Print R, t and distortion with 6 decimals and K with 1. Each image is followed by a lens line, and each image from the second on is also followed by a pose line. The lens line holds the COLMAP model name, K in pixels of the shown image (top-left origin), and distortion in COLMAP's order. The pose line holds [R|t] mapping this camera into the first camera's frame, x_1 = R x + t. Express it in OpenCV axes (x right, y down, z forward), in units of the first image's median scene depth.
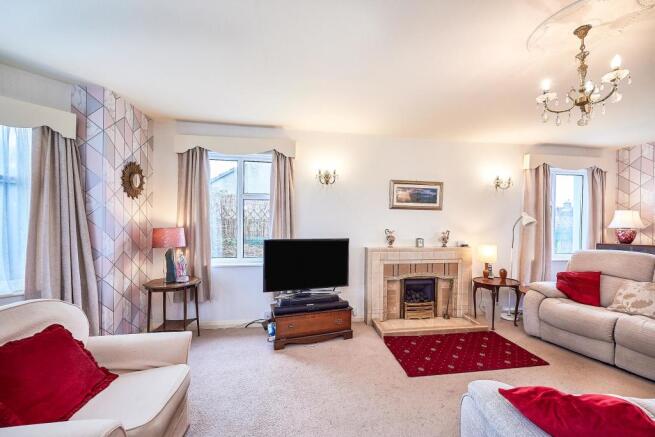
lens RADIAL K [[257.6, 0, 327.8], [0, 257.6, 222.2], [0, 0, 1]] dist [0.000001, 0.000206]
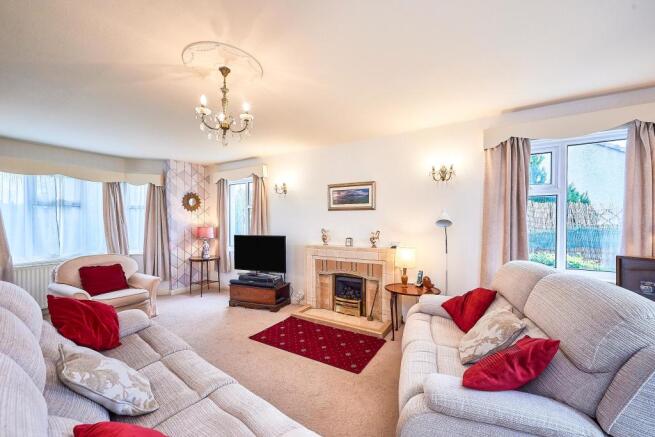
lens RADIAL K [[257.6, 0, 339.7], [0, 257.6, 223.6], [0, 0, 1]] dist [0.000001, 0.000206]
pose [[0.775292, -0.006834, -0.631566, 1.014651], [0.009970, 0.999949, 0.001418, 0.003083], [0.631524, -0.007396, 0.775321, 0.170998]]
